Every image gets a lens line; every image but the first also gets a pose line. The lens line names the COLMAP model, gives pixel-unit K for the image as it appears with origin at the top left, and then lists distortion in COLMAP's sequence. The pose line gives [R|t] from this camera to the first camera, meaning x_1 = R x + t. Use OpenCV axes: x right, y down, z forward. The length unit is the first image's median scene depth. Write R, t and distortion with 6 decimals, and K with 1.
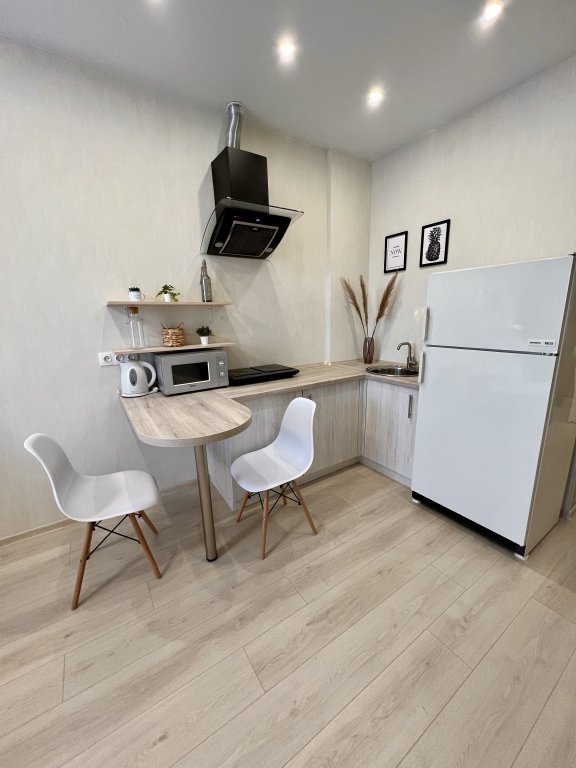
lens RADIAL K [[305.2, 0, 288.0], [0, 305.2, 384.0], [0, 0, 1]] dist [-0.001586, -0.000154]
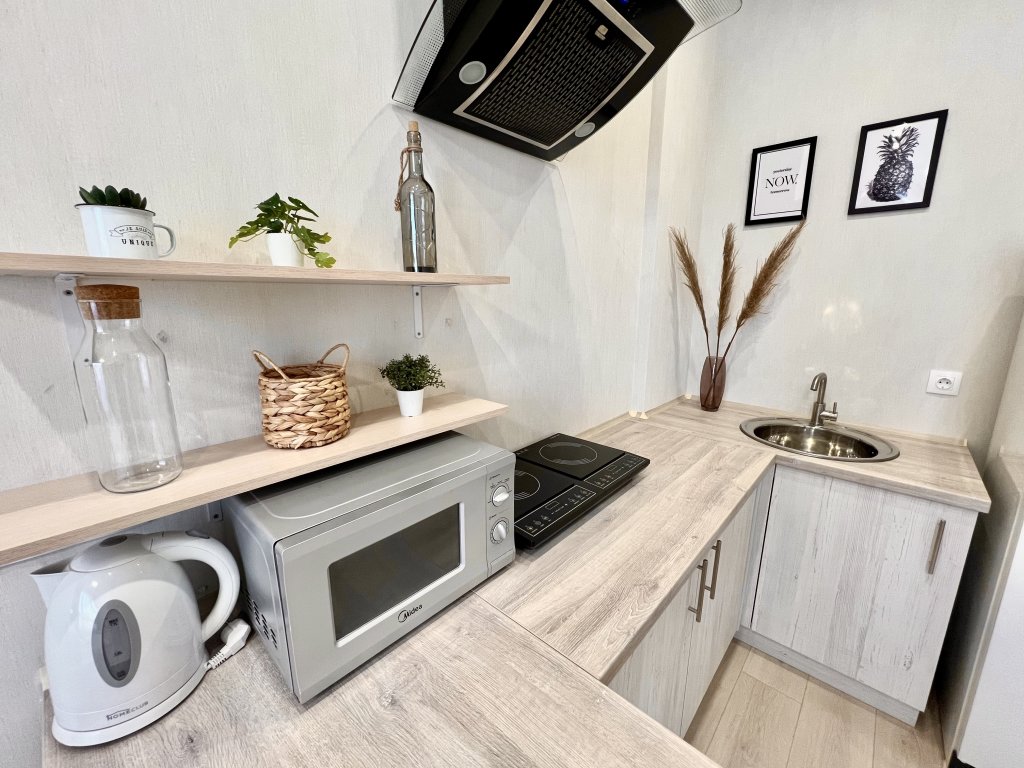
lens RADIAL K [[417.0, 0, 508.9], [0, 417.0, 385.8], [0, 0, 1]] dist [-0.001464, -0.000041]
pose [[0.971596, -0.027709, 0.235018, -0.283806], [0.028894, 0.999581, -0.001600, -0.159275], [-0.234875, 0.008345, 0.971990, 0.600143]]
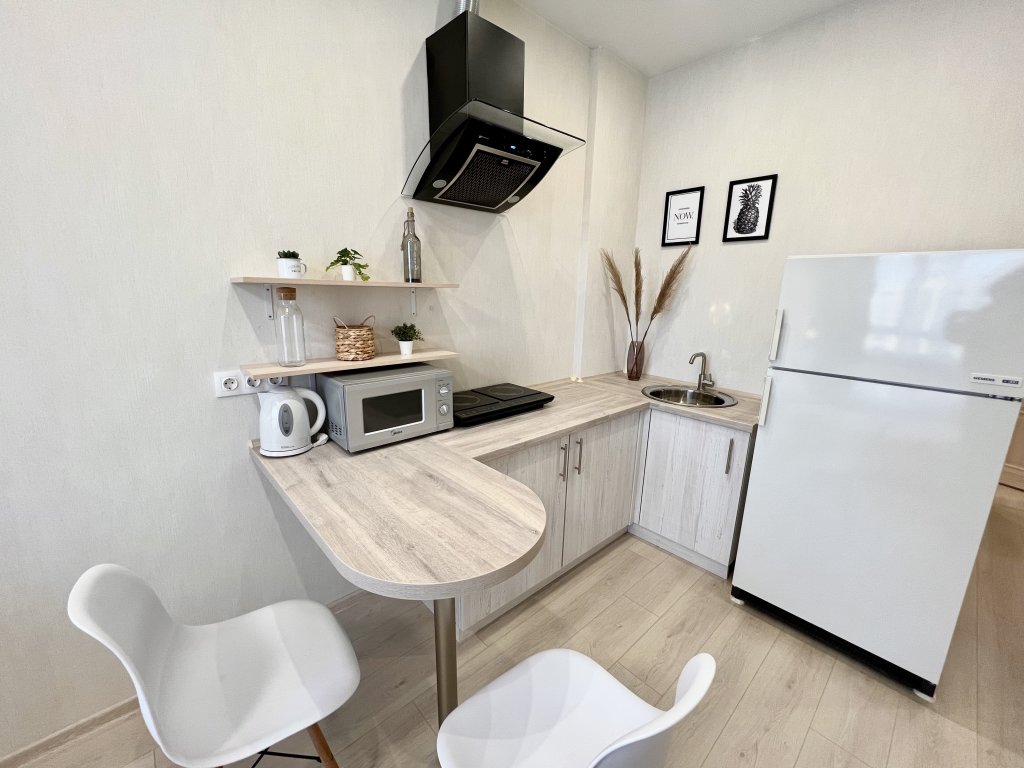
lens RADIAL K [[417.0, 0, 508.9], [0, 417.0, 385.8], [0, 0, 1]] dist [-0.001464, -0.000041]
pose [[0.987756, 0.008112, 0.155794, -0.209921], [-0.008860, 0.999952, 0.004107, -0.077995], [-0.155753, -0.005437, 0.987781, 0.196393]]
